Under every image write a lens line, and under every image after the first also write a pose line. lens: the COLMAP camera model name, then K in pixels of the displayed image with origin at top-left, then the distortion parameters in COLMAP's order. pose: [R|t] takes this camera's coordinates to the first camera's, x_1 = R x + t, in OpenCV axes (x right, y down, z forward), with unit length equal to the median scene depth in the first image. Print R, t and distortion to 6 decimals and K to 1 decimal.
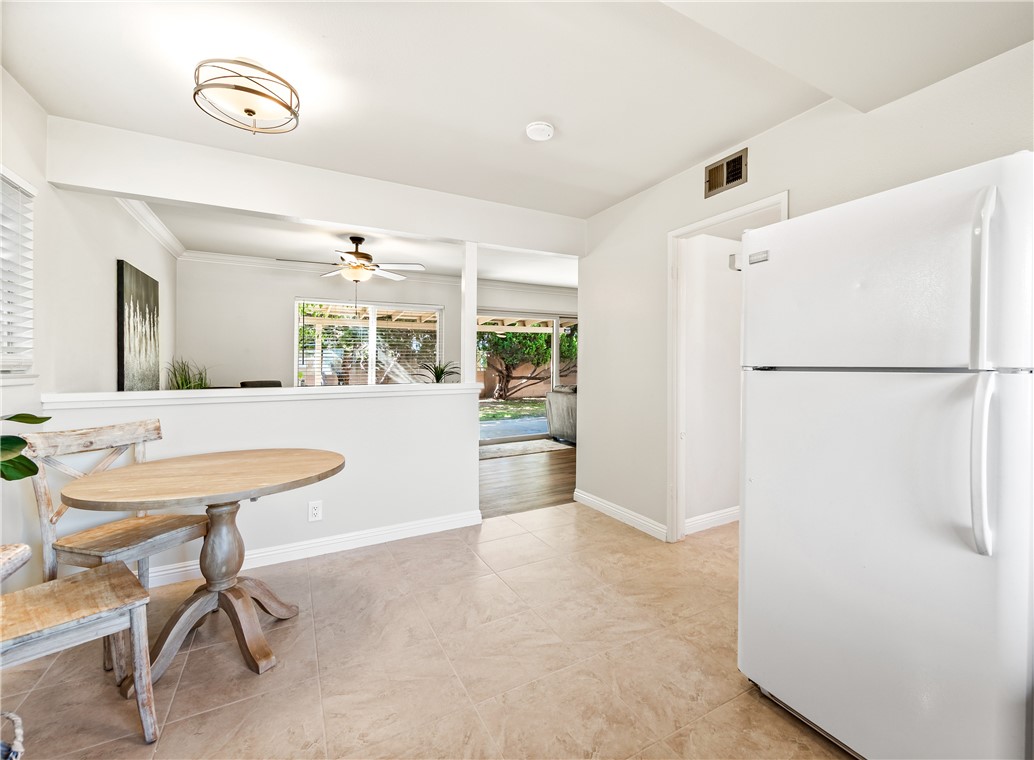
lens RADIAL K [[431.1, 0, 517.0], [0, 431.1, 380.0], [0, 0, 1]] dist [-0.000008, -0.000013]
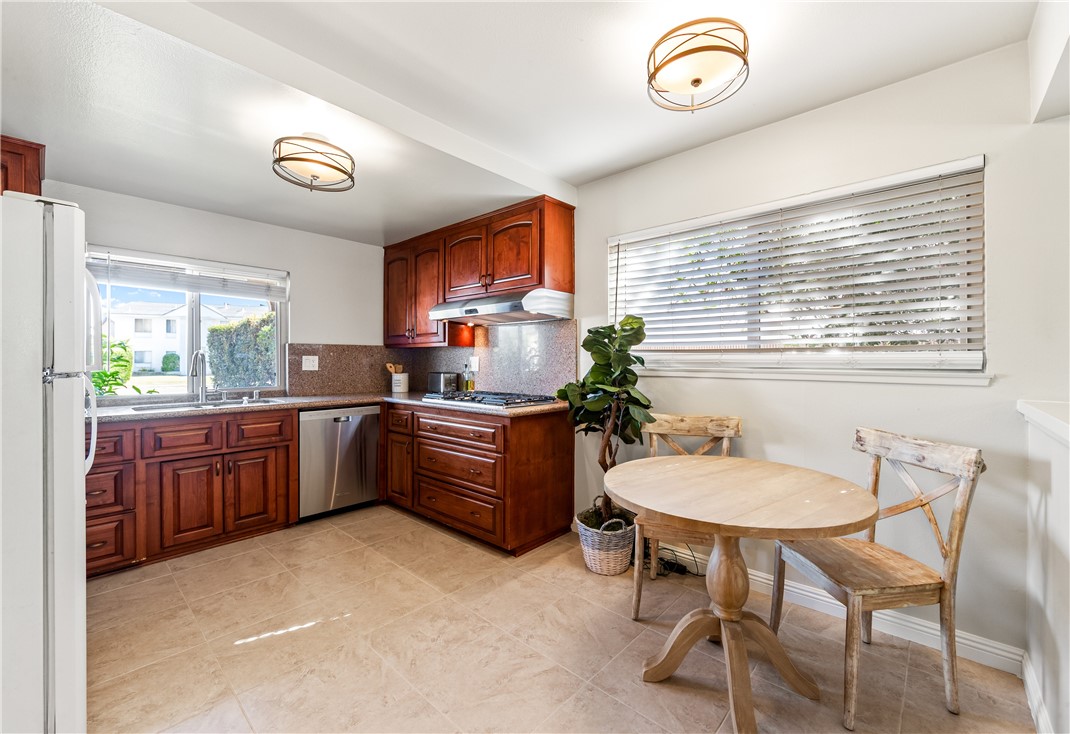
lens RADIAL K [[450.1, 0, 535.5], [0, 450.1, 353.4], [0, 0, 1]] dist [-0.001588, -0.000318]
pose [[-0.931648, 0.000267, -0.363361, 0.019552], [-0.007155, 0.999792, 0.019079, -0.071281], [0.363291, 0.020375, -0.931453, 1.663747]]
